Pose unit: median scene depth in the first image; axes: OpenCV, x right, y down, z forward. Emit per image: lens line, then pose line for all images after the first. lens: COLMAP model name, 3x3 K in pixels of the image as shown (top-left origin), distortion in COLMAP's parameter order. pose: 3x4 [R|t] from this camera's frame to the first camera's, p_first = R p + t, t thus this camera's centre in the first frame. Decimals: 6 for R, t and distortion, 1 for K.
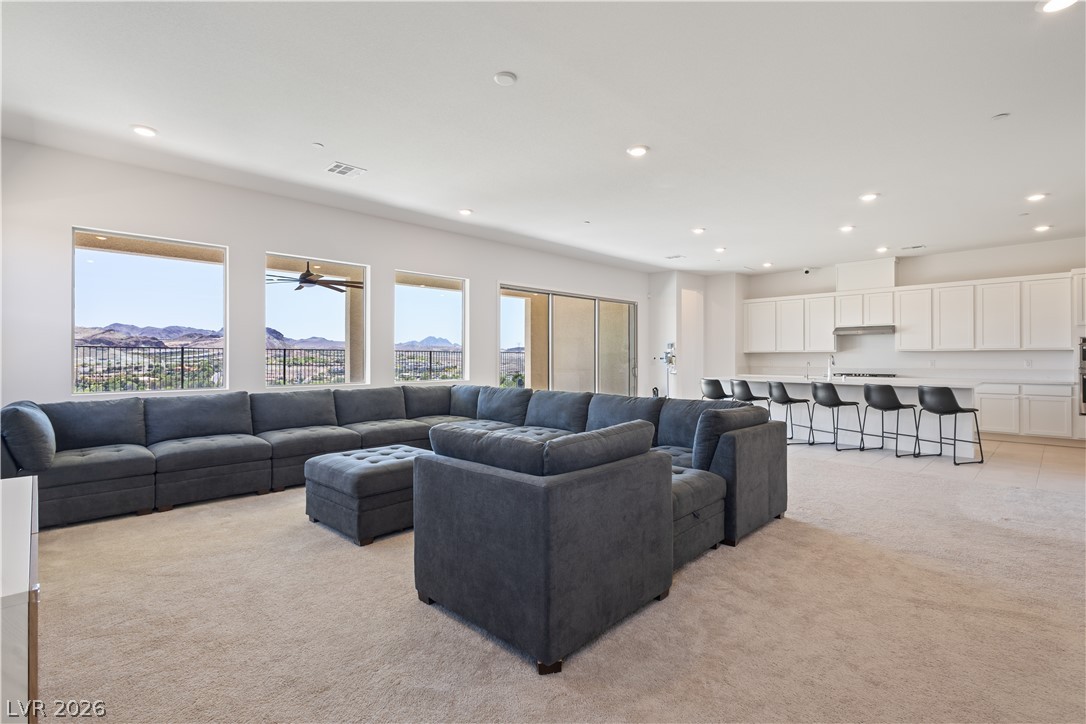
lens RADIAL K [[500.2, 0, 545.3], [0, 500.2, 357.8], [0, 0, 1]] dist [0.010014, -0.002152]
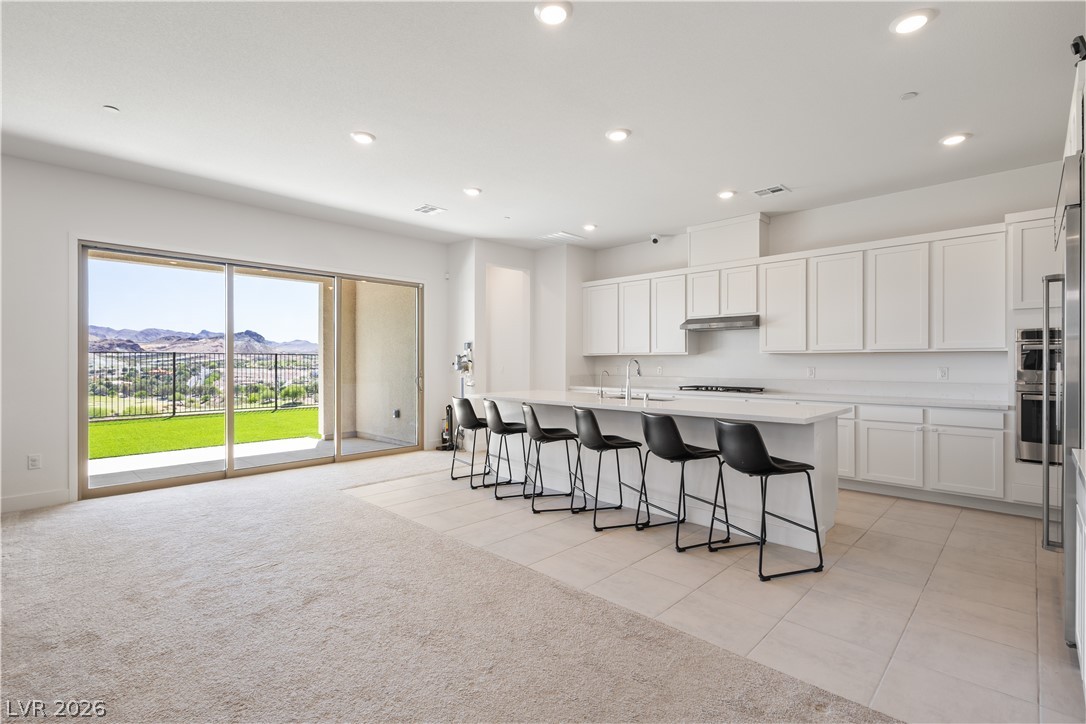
lens RADIAL K [[500.2, 0, 546.0], [0, 500.2, 364.5], [0, 0, 1]] dist [0.010014, -0.002152]
pose [[0.999490, -0.000710, 0.031918, 0.372616], [0.000478, 0.999974, 0.007257, -0.003267], [-0.031922, -0.007238, 0.999464, 0.325370]]
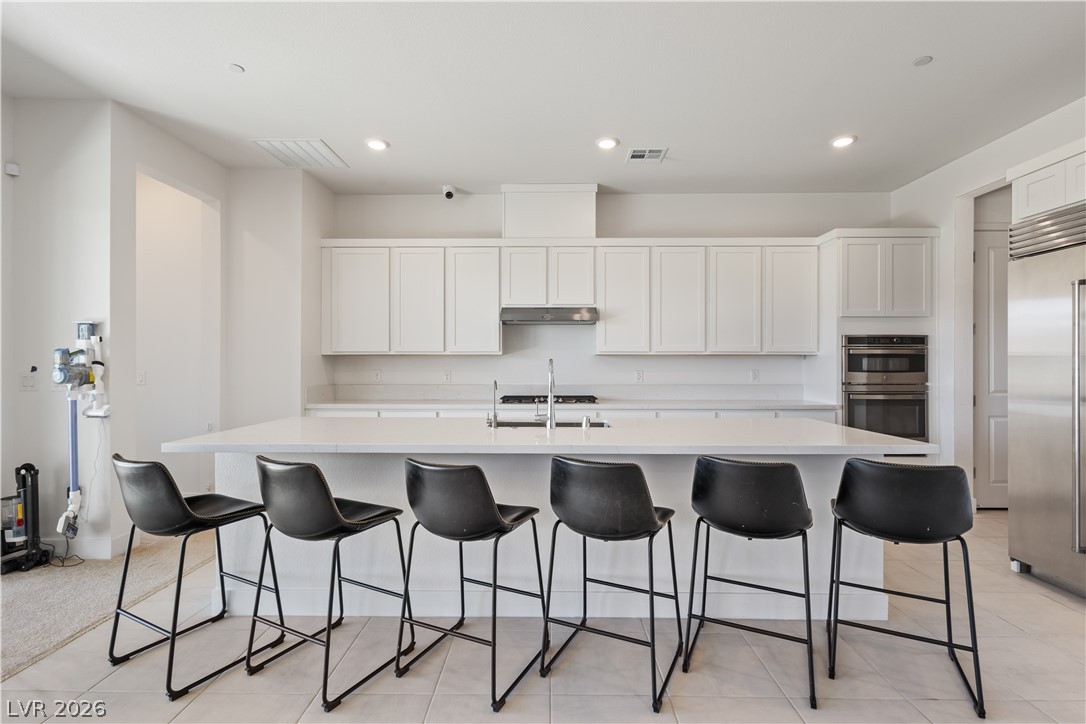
lens RADIAL K [[500.2, 0, 542.5], [0, 500.2, 363.2], [0, 0, 1]] dist [0.010014, -0.002152]
pose [[0.709454, 0.000653, 0.704752, 0.252952], [-0.001212, 0.999999, 0.000294, -0.003335], [-0.704751, -0.001063, 0.709454, 0.622280]]
